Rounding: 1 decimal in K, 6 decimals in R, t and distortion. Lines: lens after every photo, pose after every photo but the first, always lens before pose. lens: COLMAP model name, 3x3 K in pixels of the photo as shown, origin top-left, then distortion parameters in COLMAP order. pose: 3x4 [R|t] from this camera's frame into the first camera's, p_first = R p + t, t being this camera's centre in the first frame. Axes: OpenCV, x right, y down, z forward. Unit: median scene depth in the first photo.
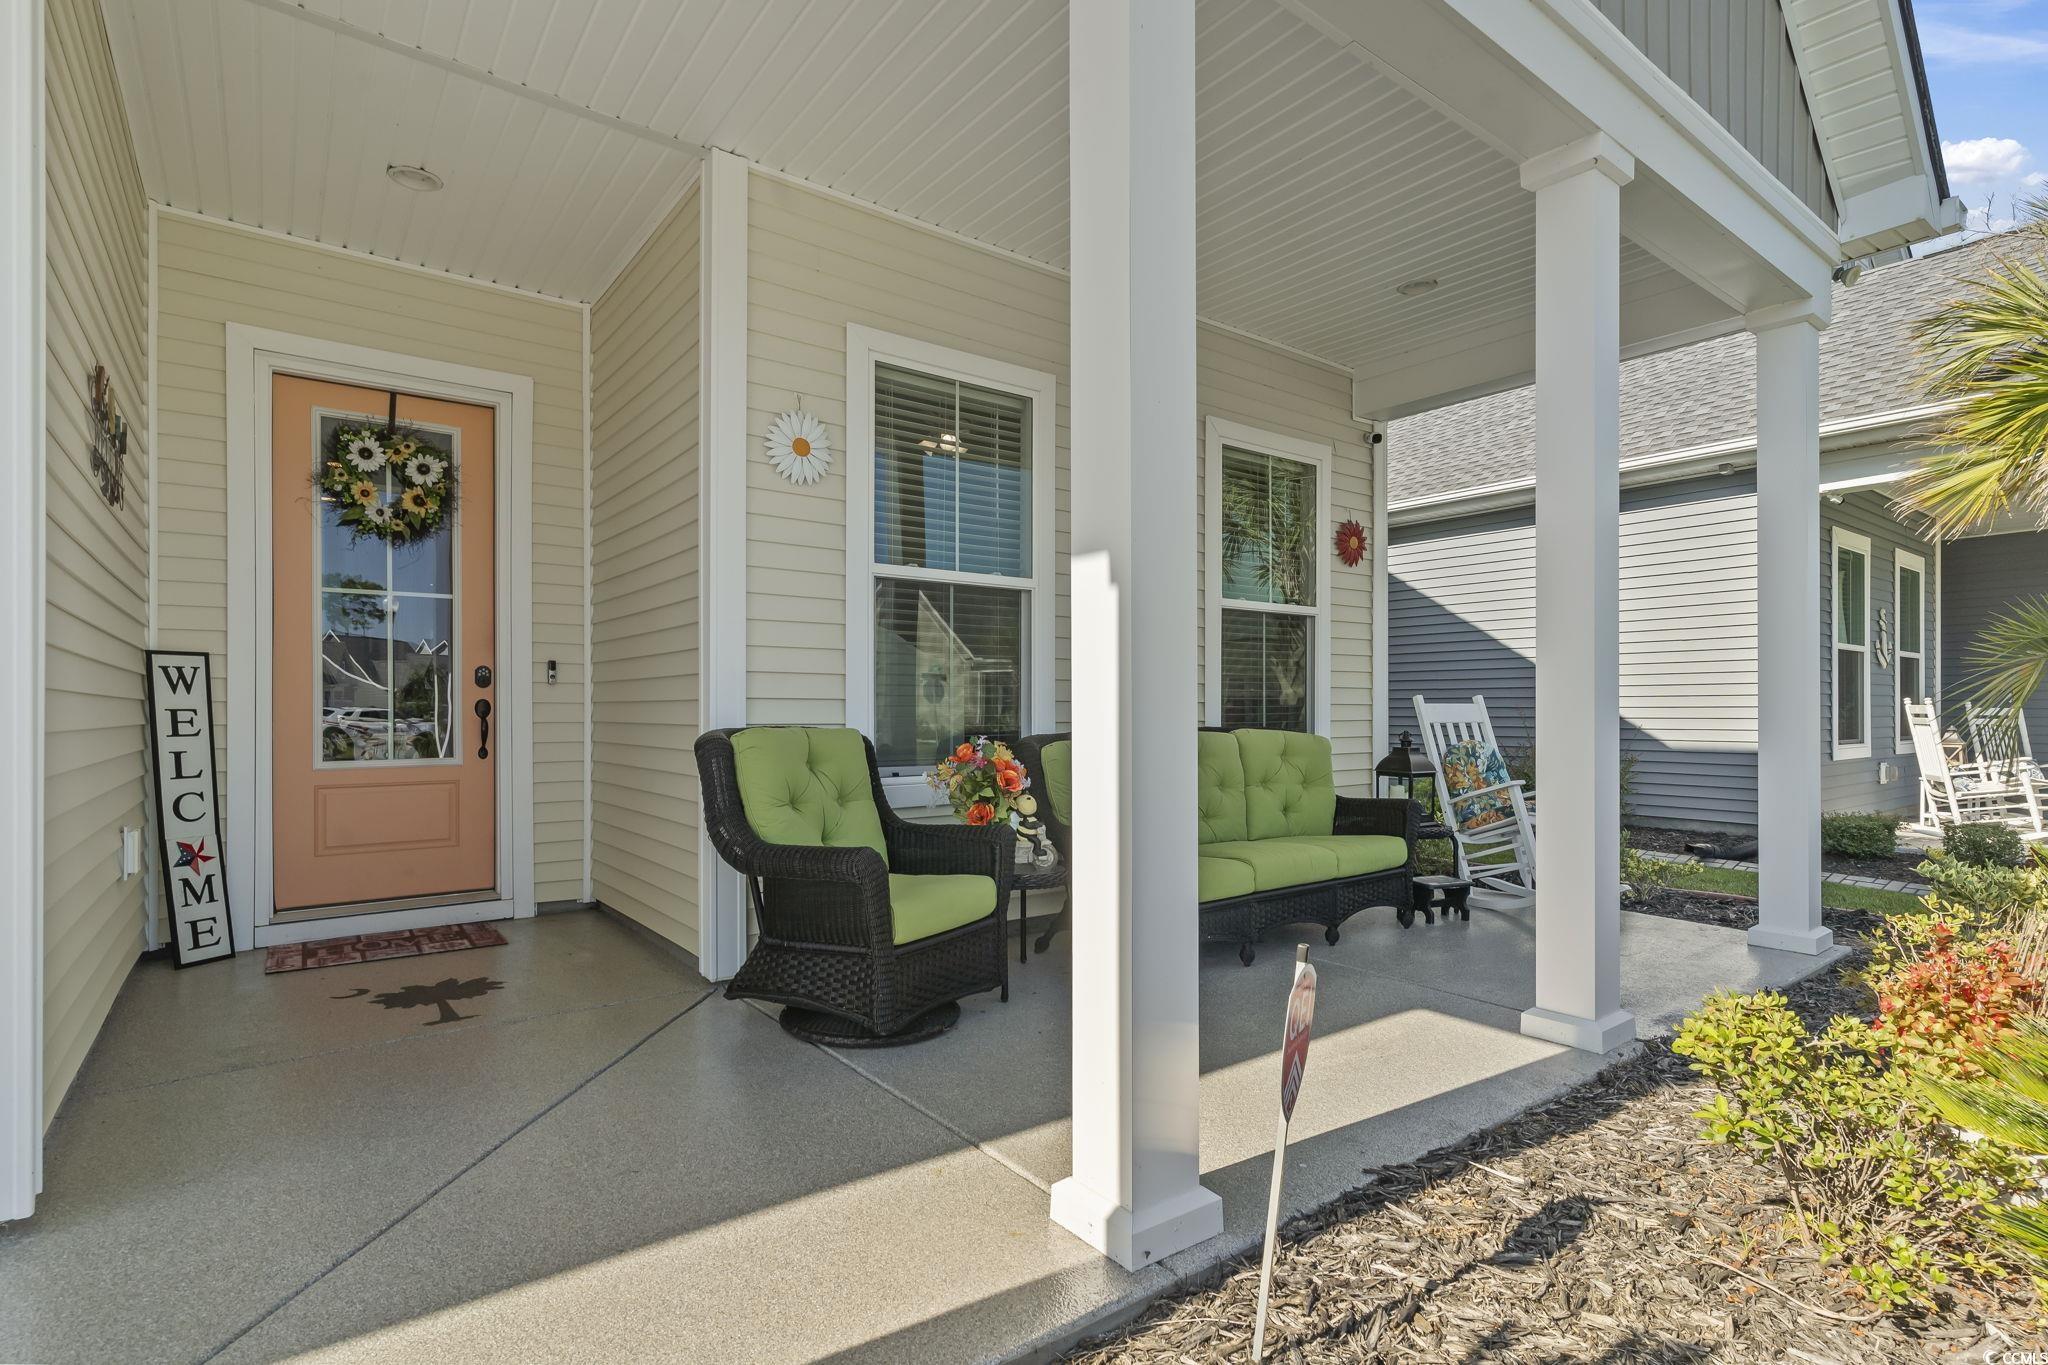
lens RADIAL K [[1013.1, 0, 1033.0], [0, 1013.1, 707.9], [0, 0, 1]] dist [0.003037, 0.000313]
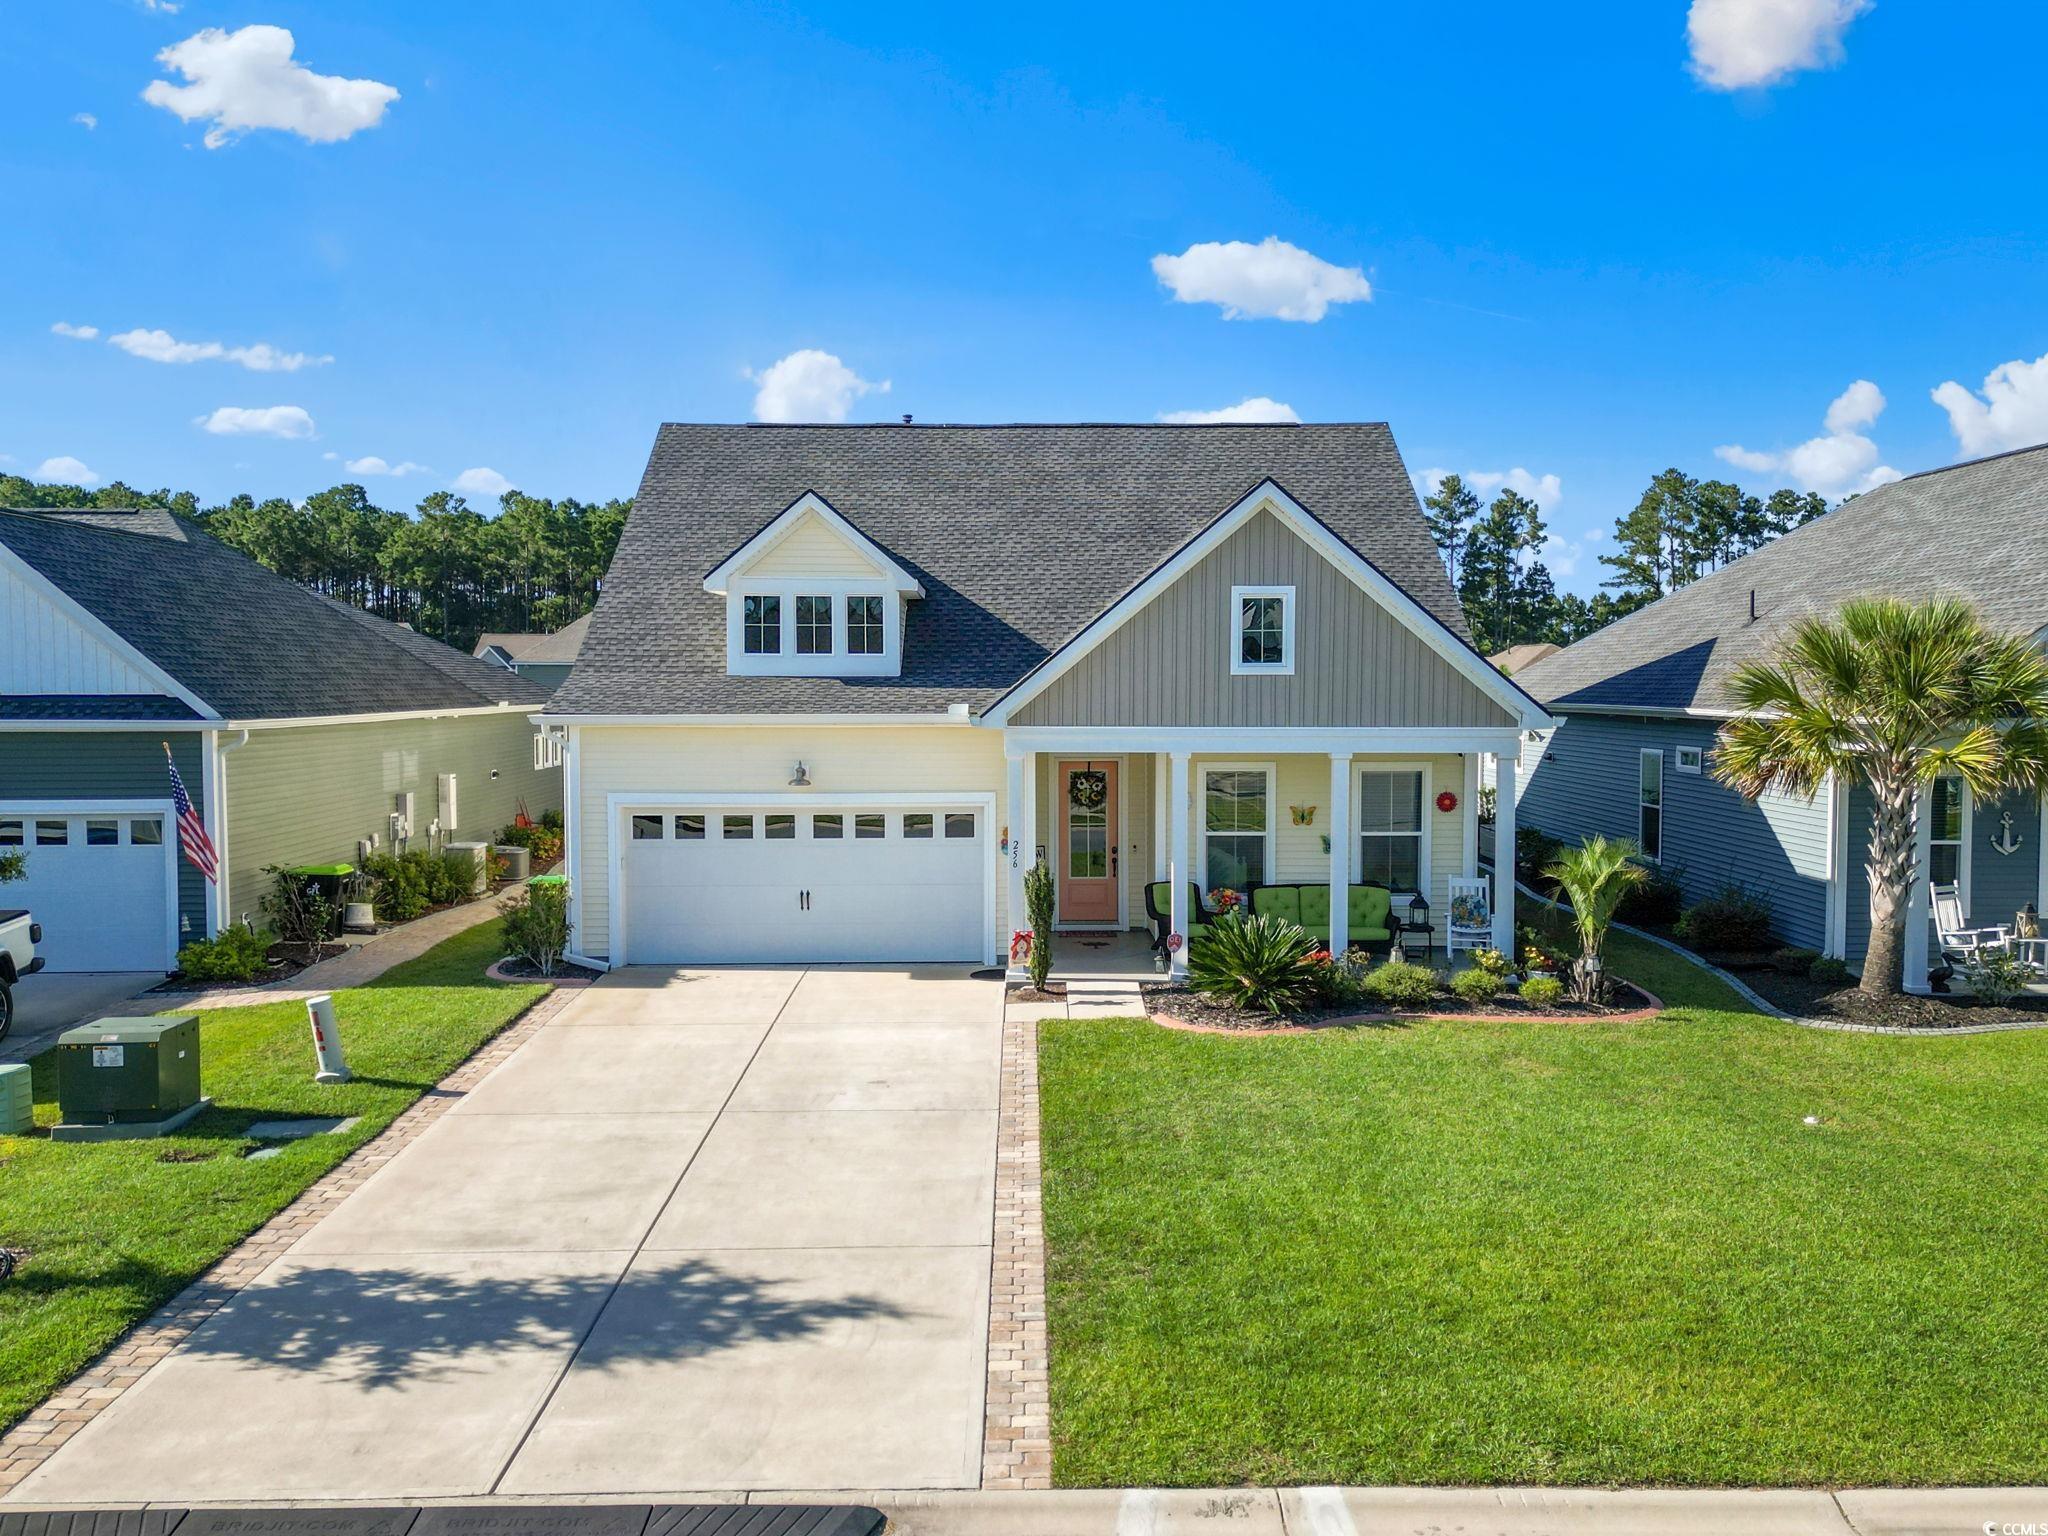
lens RADIAL K [[1713.2, 0, 1024.0], [0, 1713.2, 768.0], [0, 0, 1]] dist [0.069643, 0.000203]
pose [[0.790760, 0.031790, -0.611300, 2.506617], [-0.004675, 0.998935, 0.045902, -0.540243], [0.612108, -0.033440, 0.790066, -3.391628]]
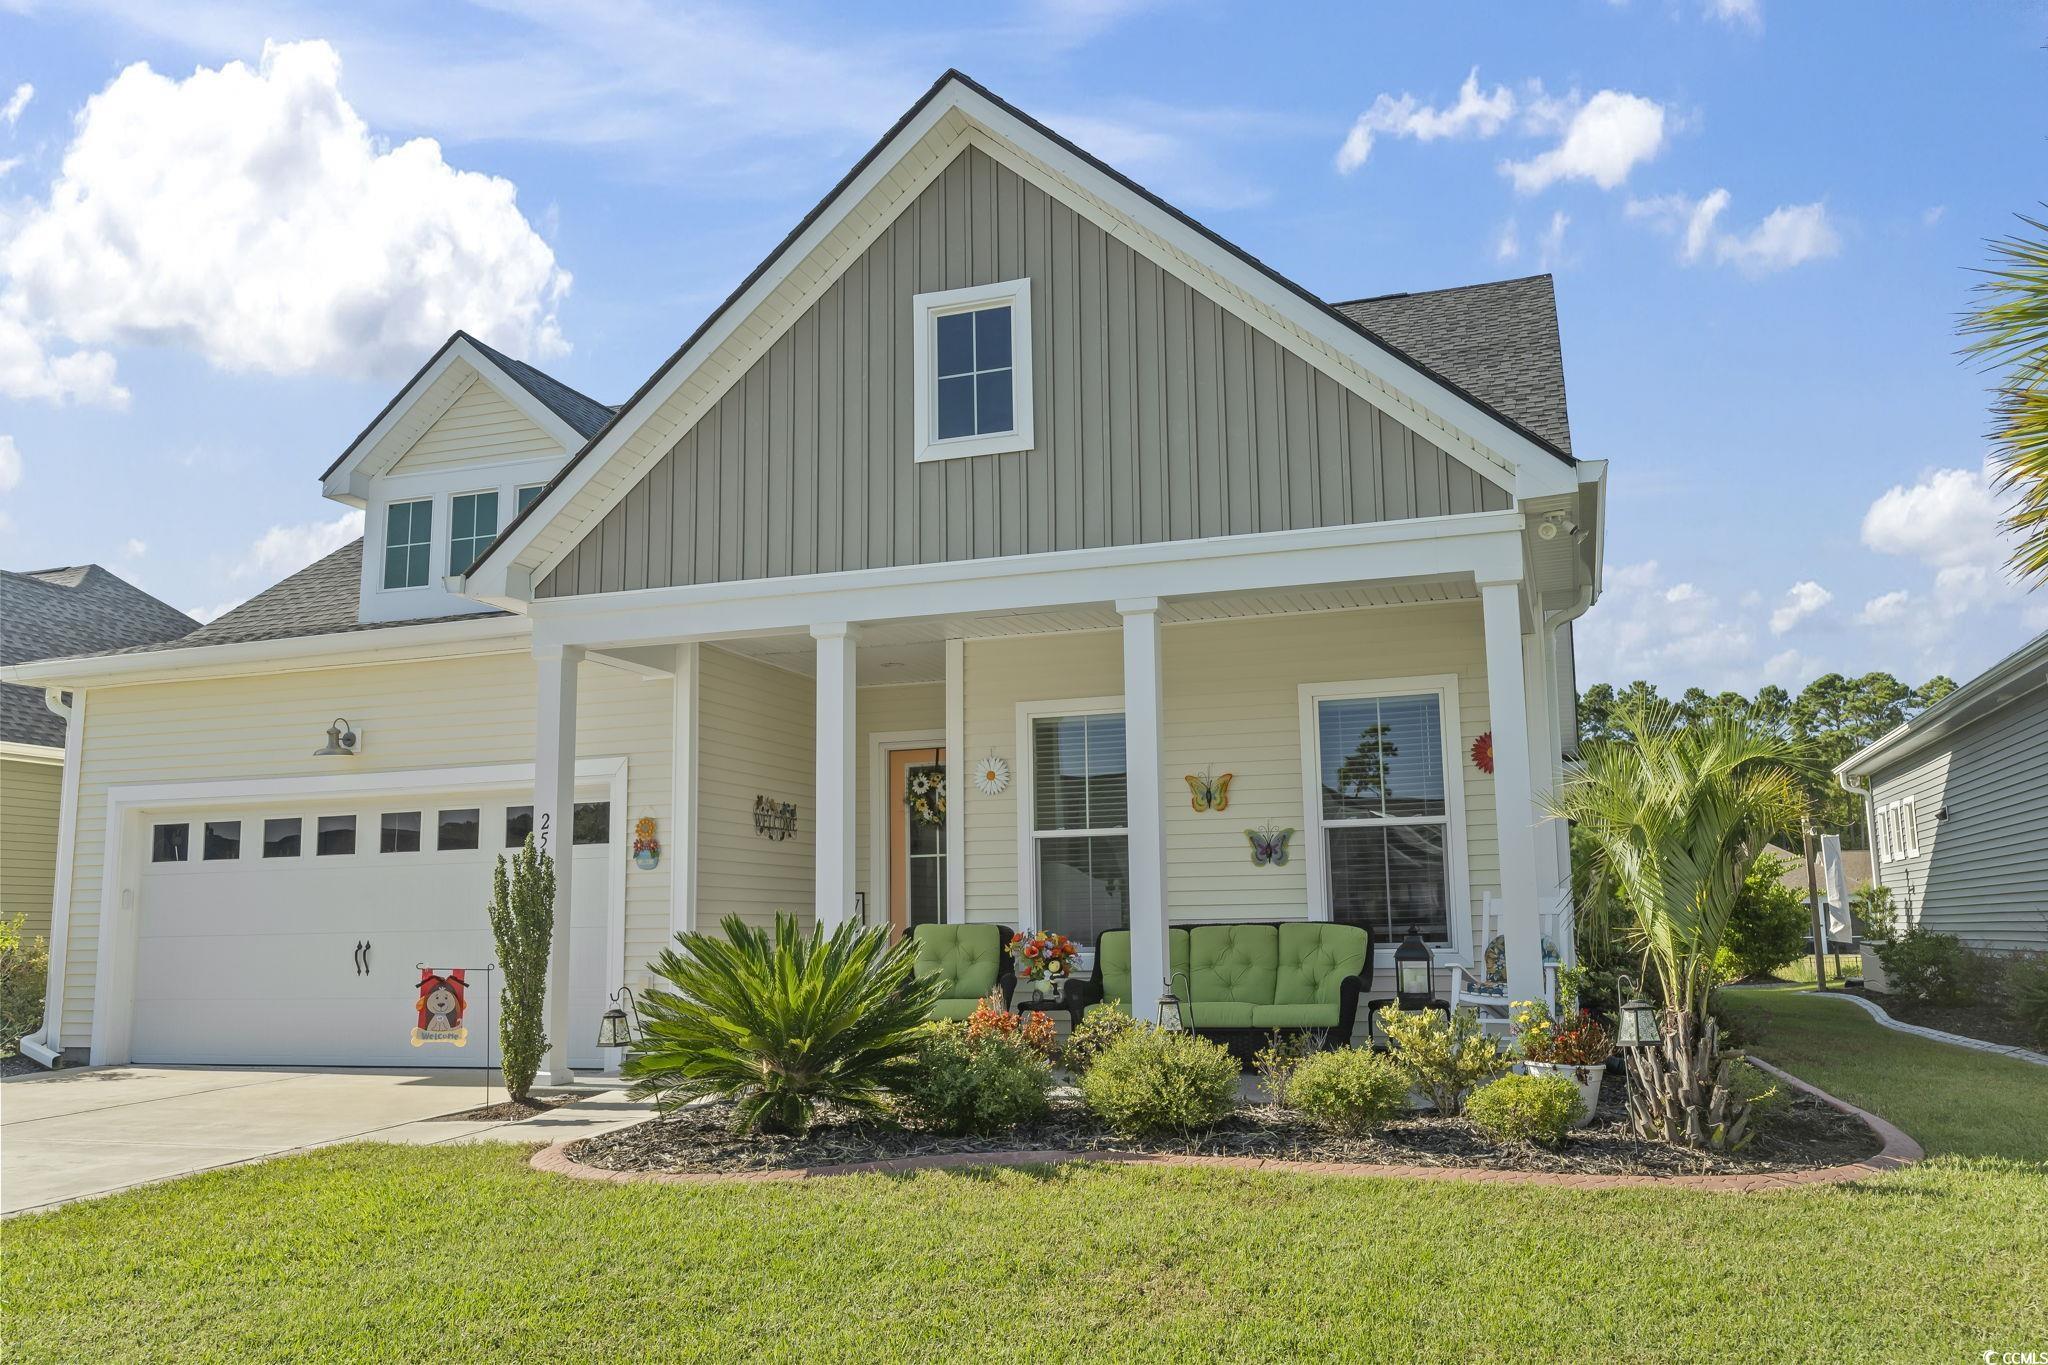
lens RADIAL K [[1605.9, 0, 1024.0], [0, 1605.9, 682.5], [0, 0, 1]] dist [0.002915, 0.001273]
pose [[0.558629, -0.132624, -0.818746, 1.956356], [0.008968, 0.988041, -0.153929, 0.031015], [0.829369, 0.078647, 0.553138, -0.542003]]
